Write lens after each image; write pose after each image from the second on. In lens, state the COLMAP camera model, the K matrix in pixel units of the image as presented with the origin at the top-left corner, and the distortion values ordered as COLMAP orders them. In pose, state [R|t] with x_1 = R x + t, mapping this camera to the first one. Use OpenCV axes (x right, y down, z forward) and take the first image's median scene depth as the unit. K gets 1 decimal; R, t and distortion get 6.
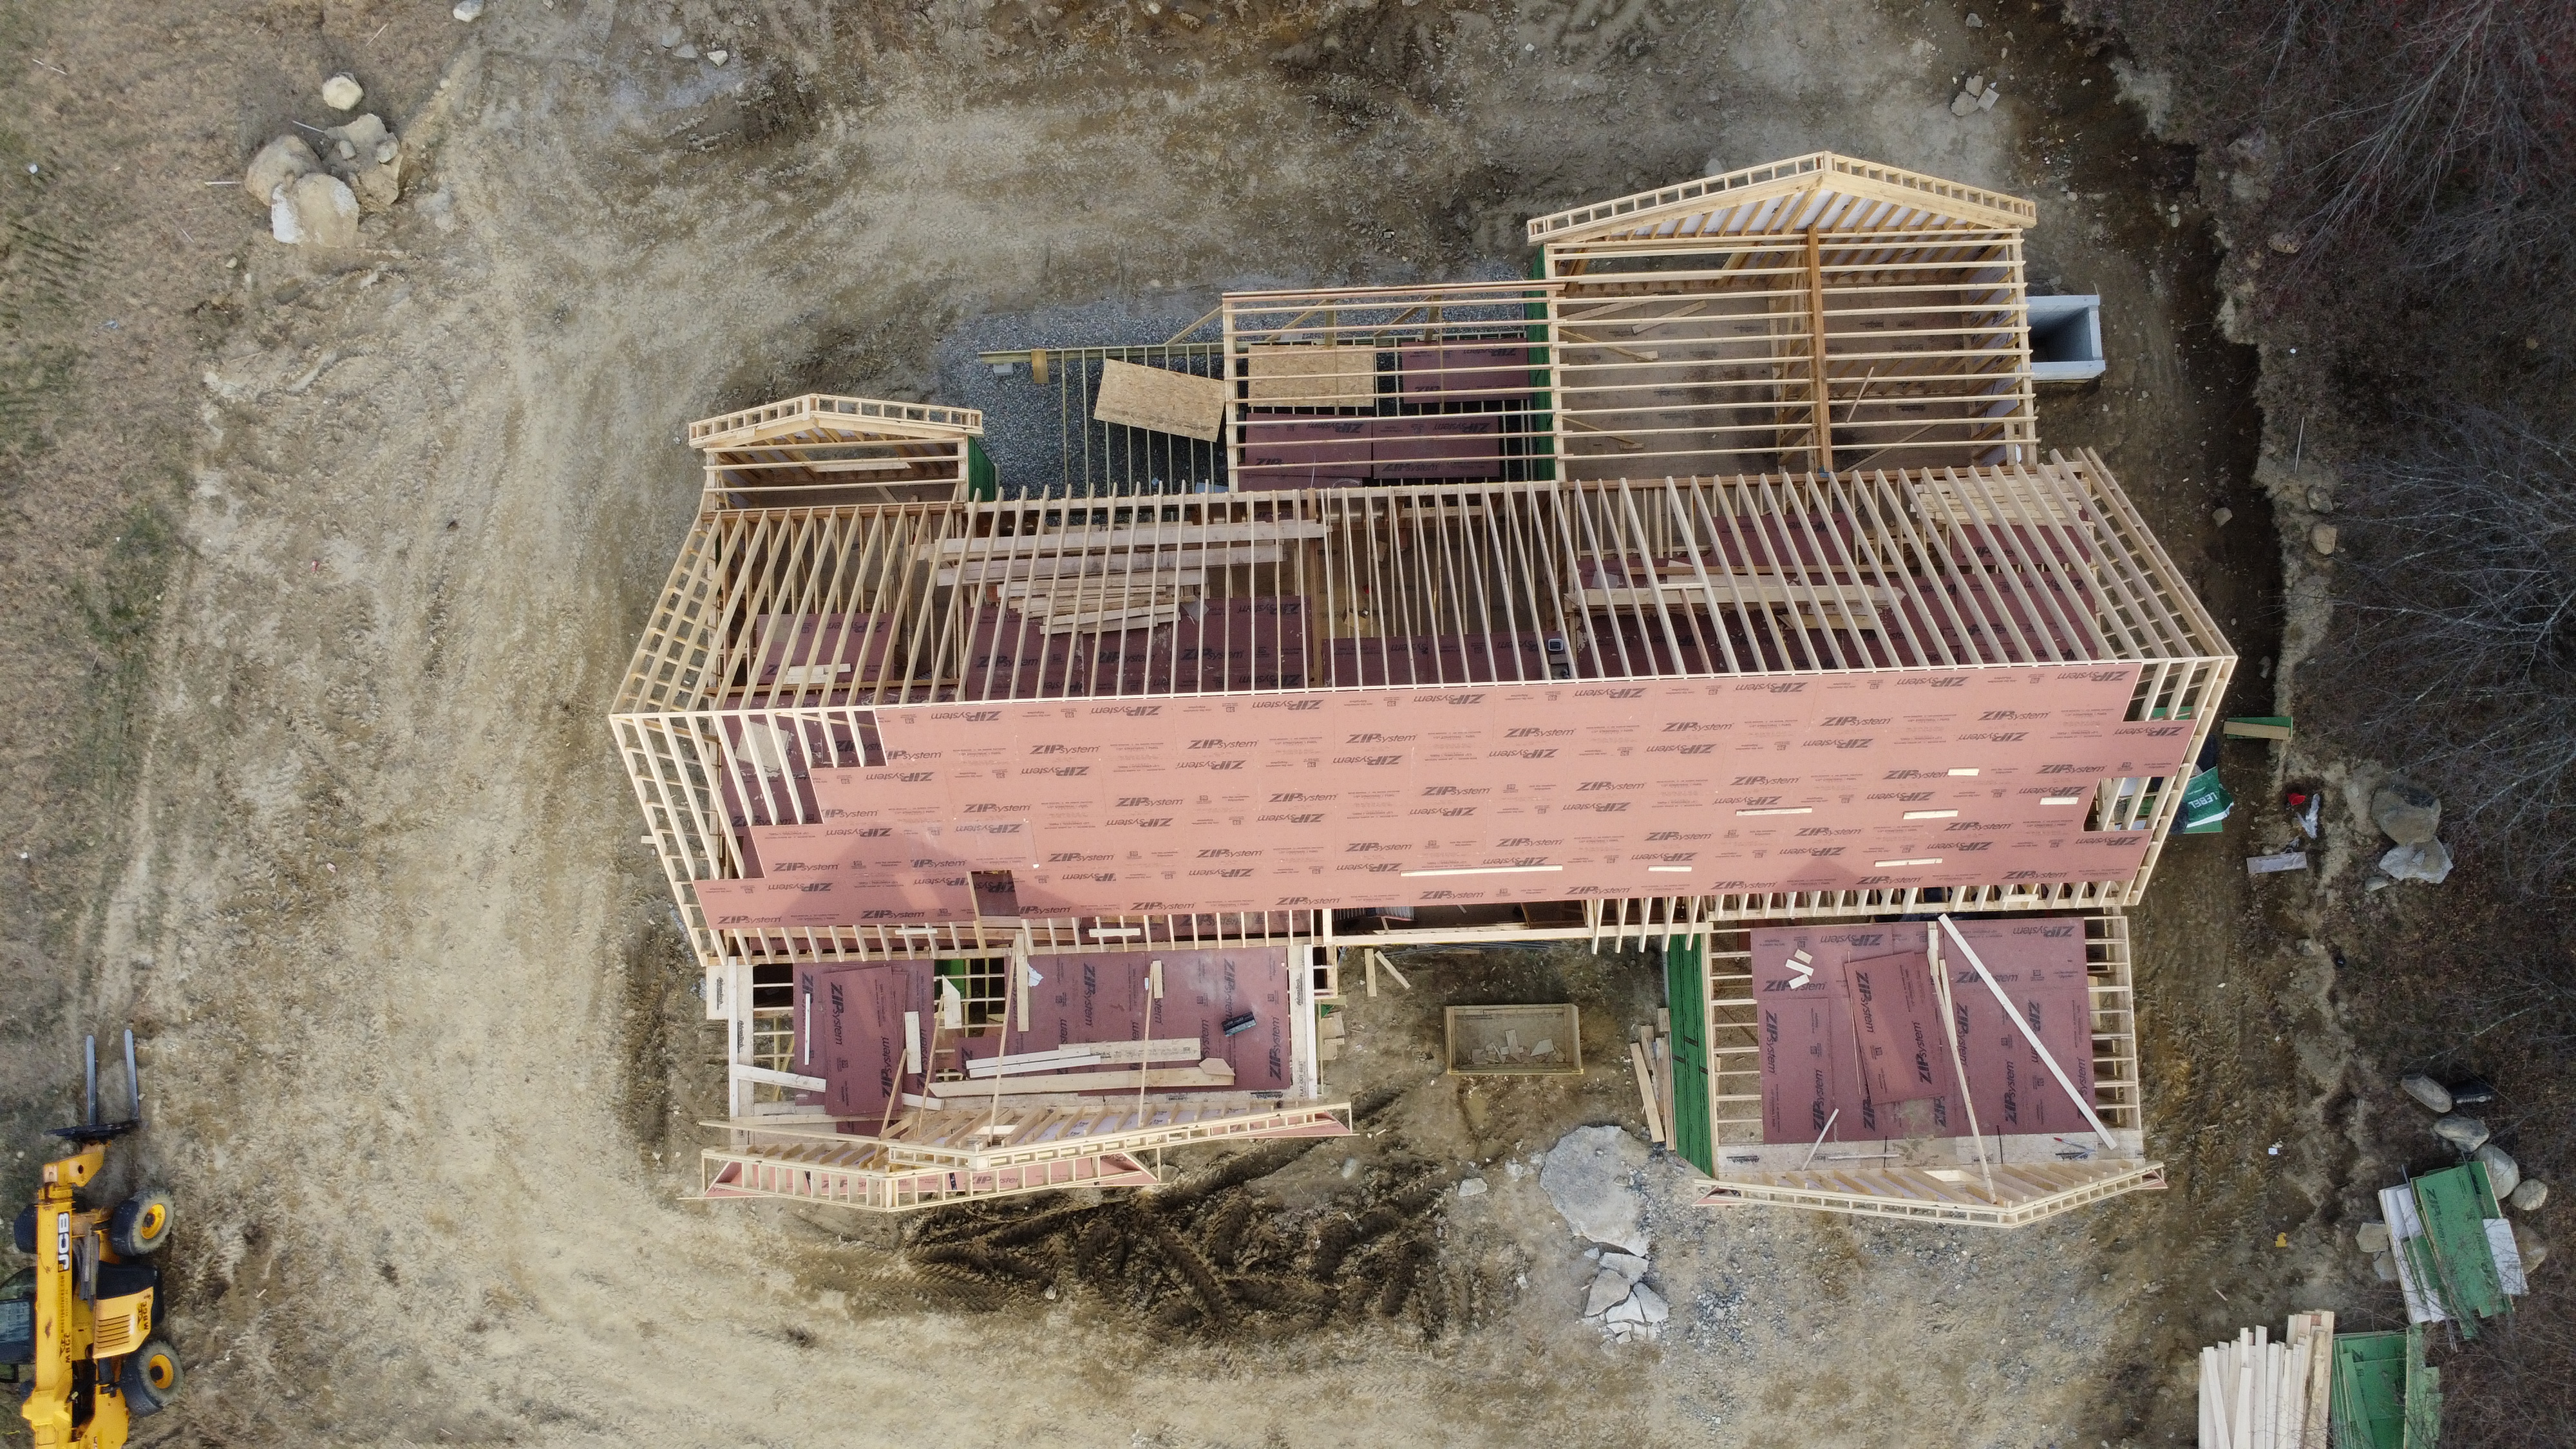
lens RADIAL K [[1874.3, 0, 1285.6], [0, 1874.3, 723.8], [0, 0, 1]] dist [-0.022887, -0.021408]
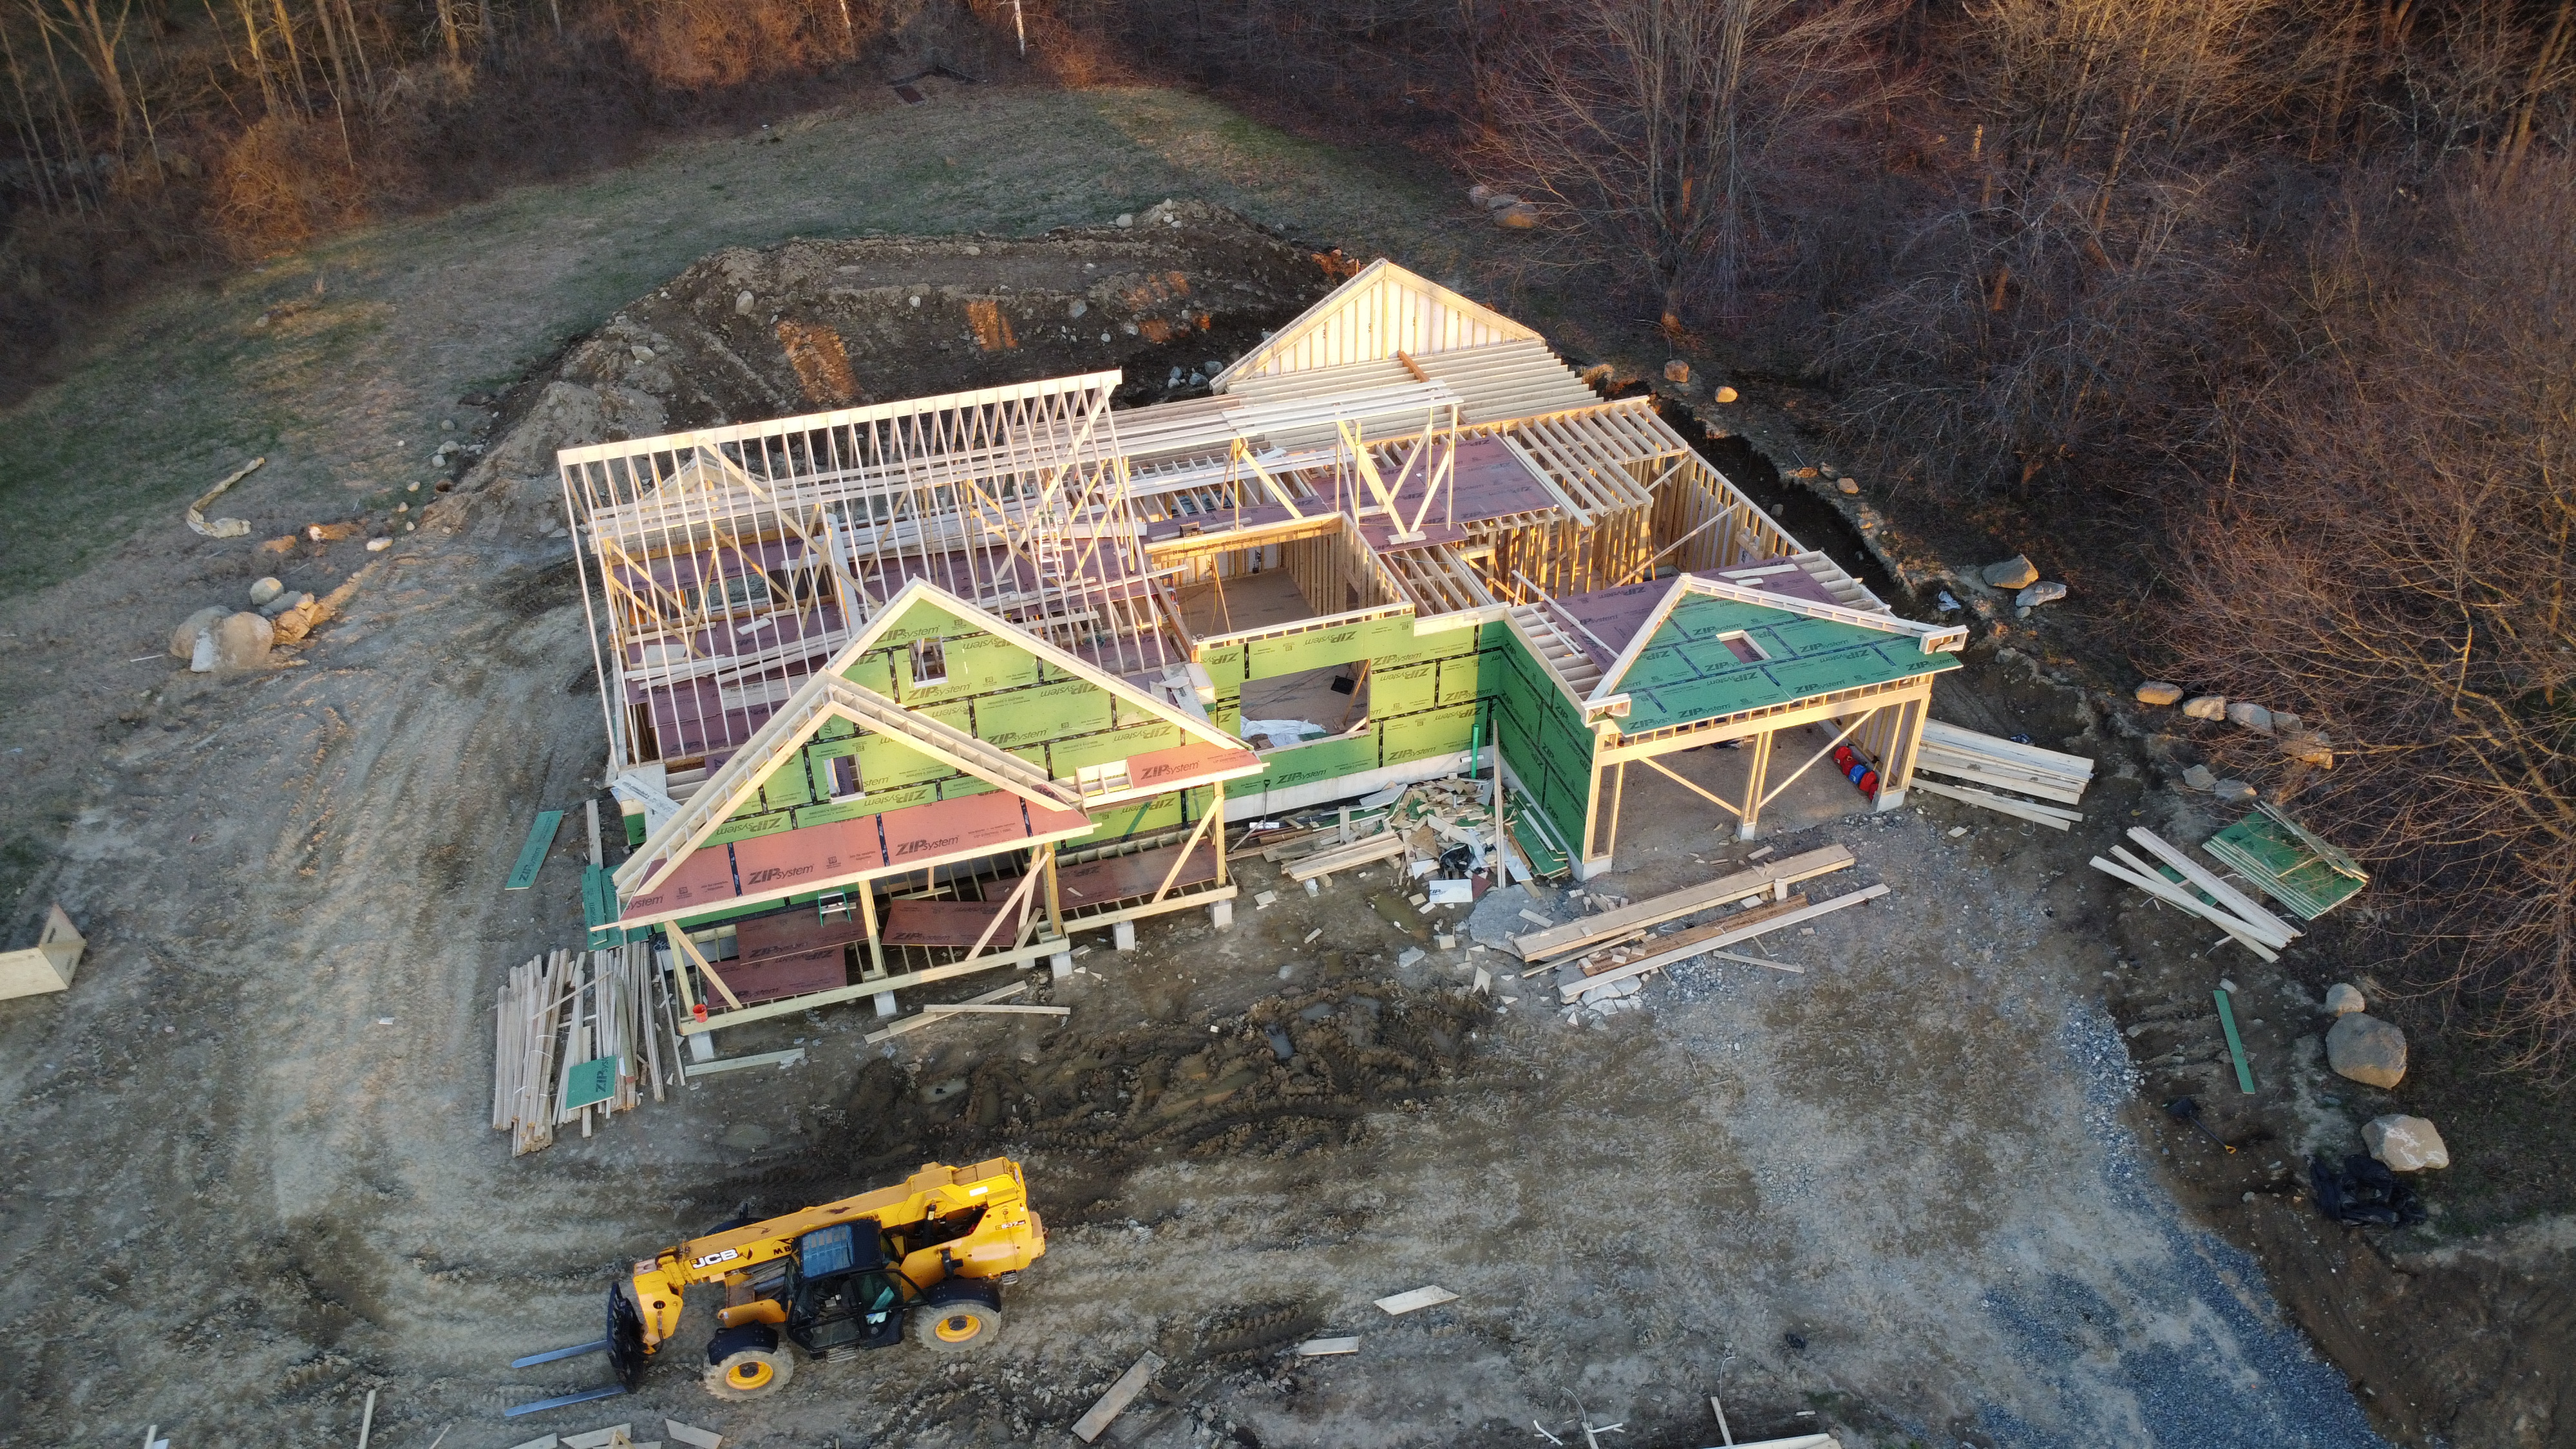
lens RADIAL K [[1864.6, 0, 1285.5], [0, 1864.6, 726.1], [0, 0, 1]] dist [-0.014737, -0.034304]
pose [[0.959178, -0.157928, 0.234597, -0.173384], [0.281307, 0.617998, -0.734129, 0.872042], [-0.029041, 0.770154, 0.637196, 0.282687]]
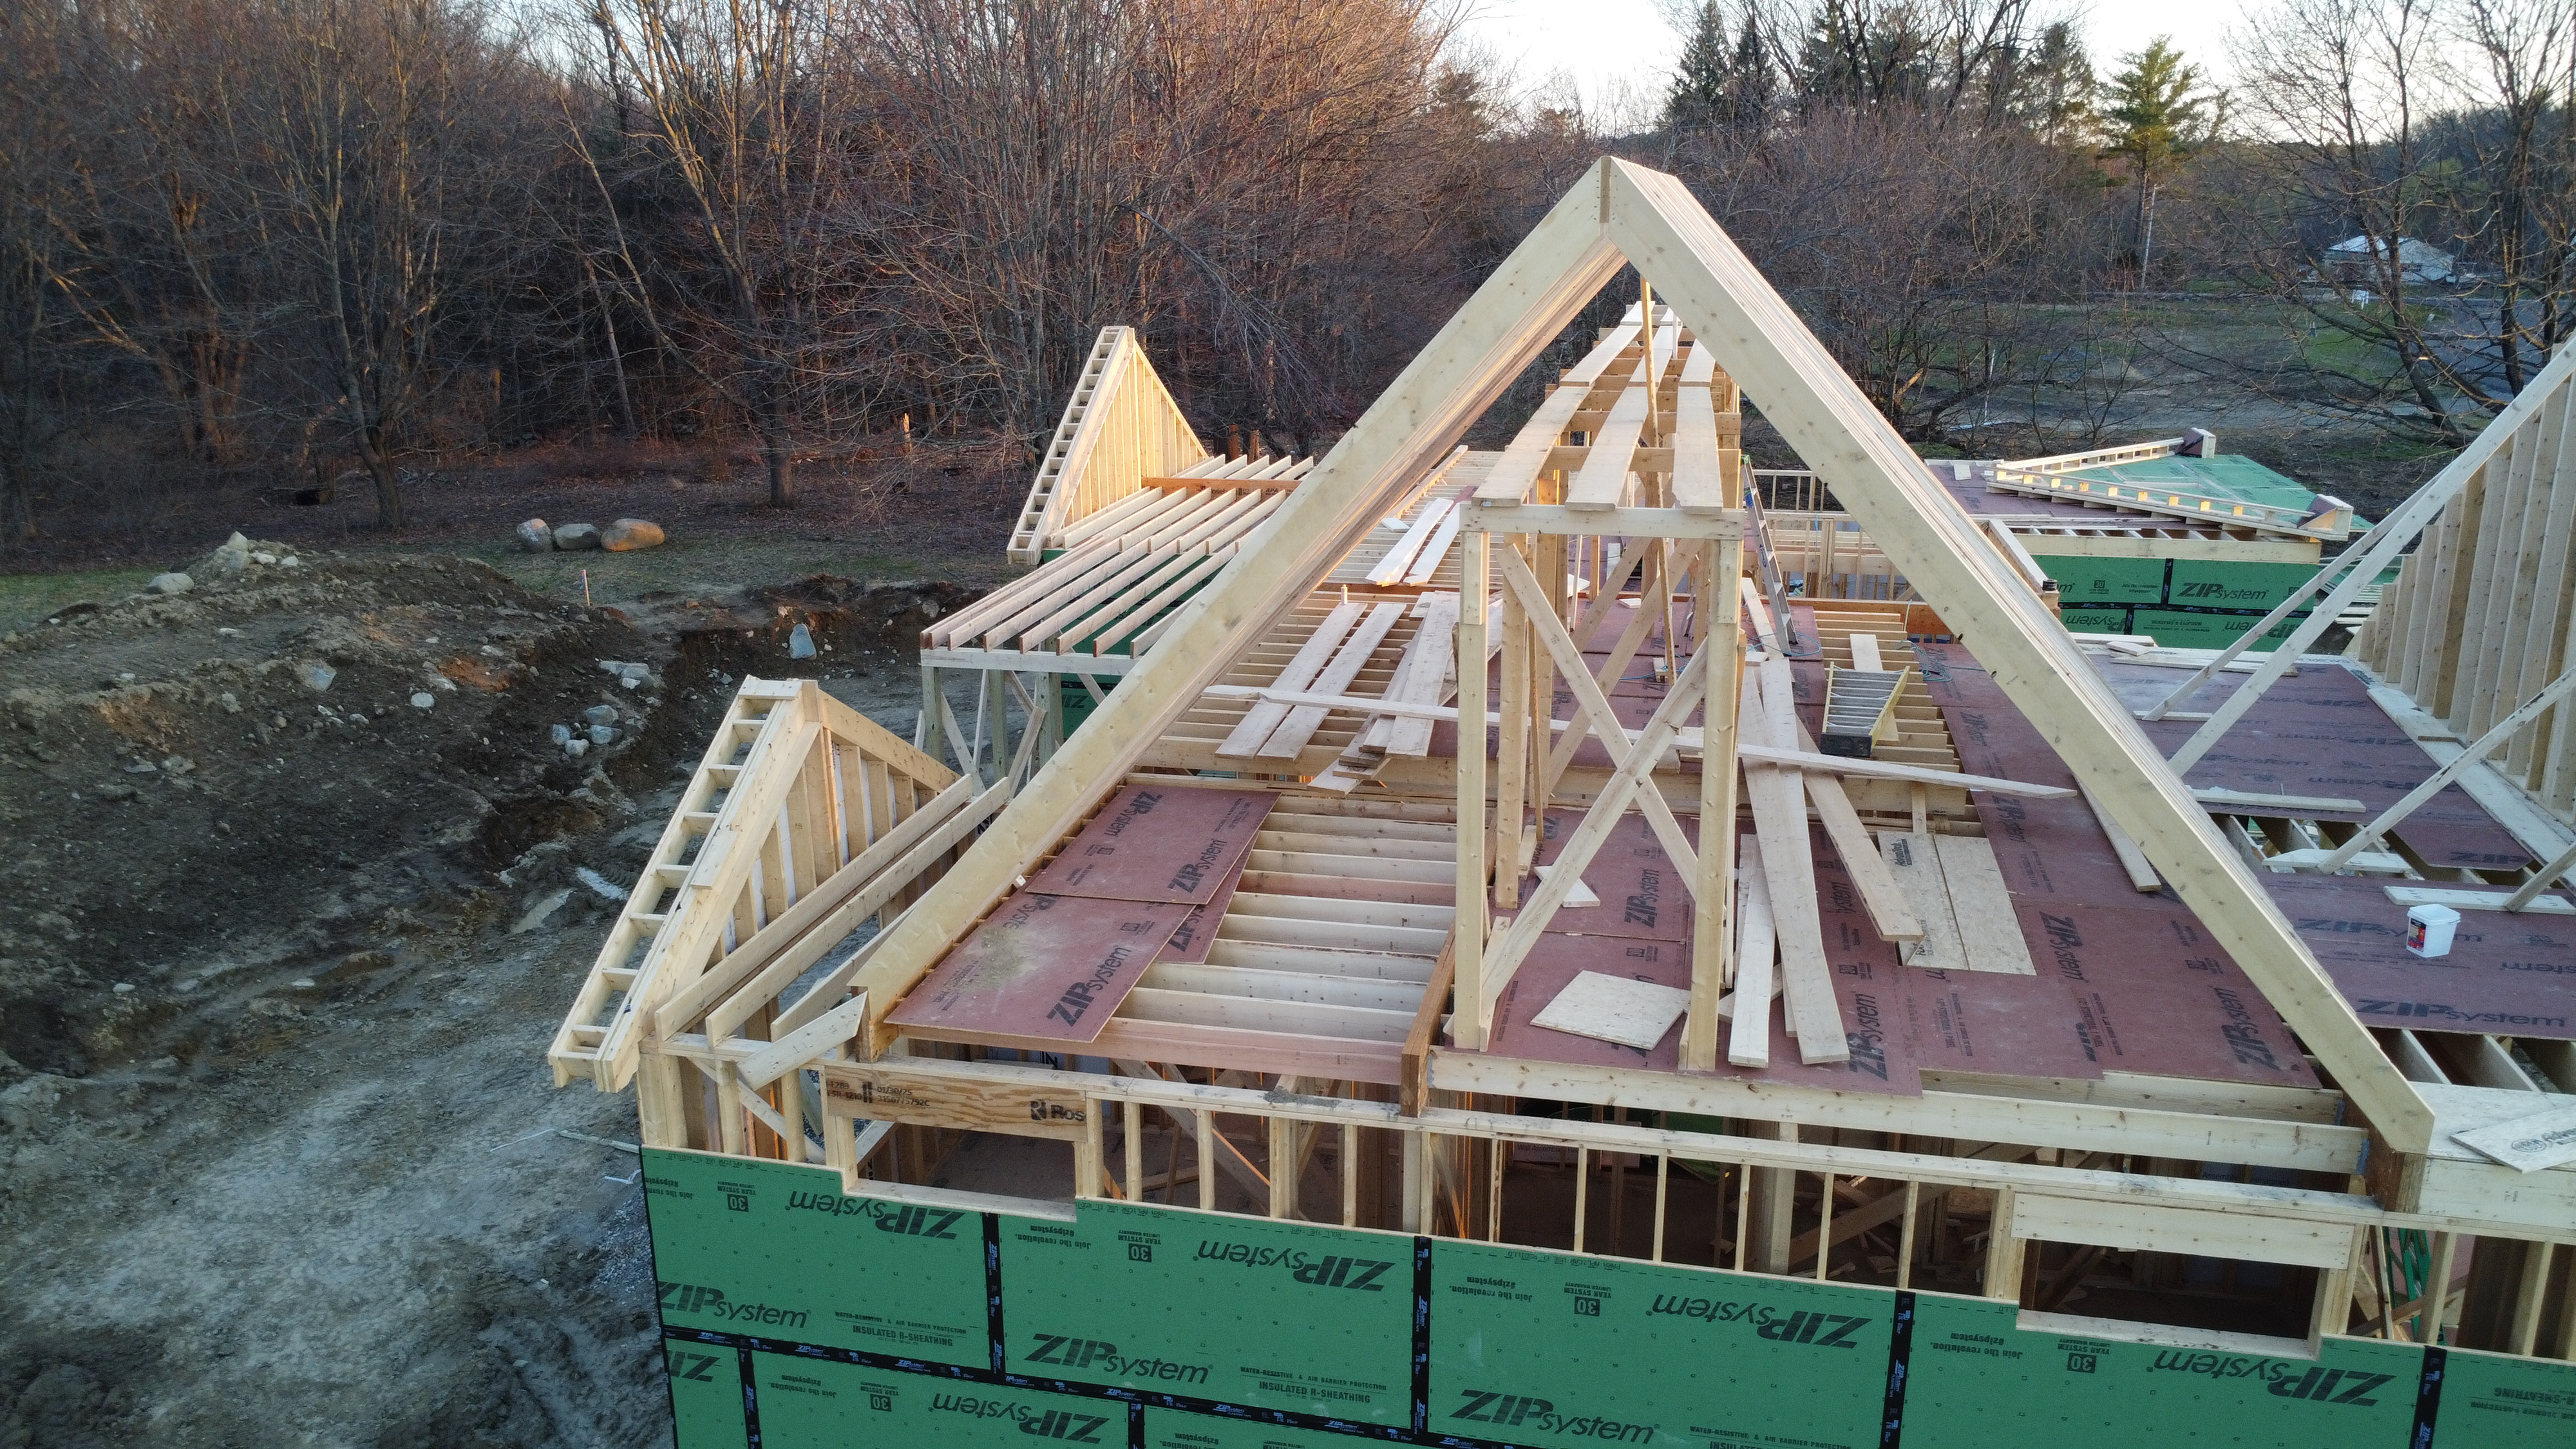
lens RADIAL K [[1864.6, 0, 1285.5], [0, 1864.6, 726.1], [0, 0, 1]] dist [-0.014737, -0.034304]
pose [[0.259110, -0.254667, 0.931669, -0.523521], [0.962859, 0.143938, -0.228439, 0.020522], [-0.075927, 0.956256, 0.282504, 0.787703]]
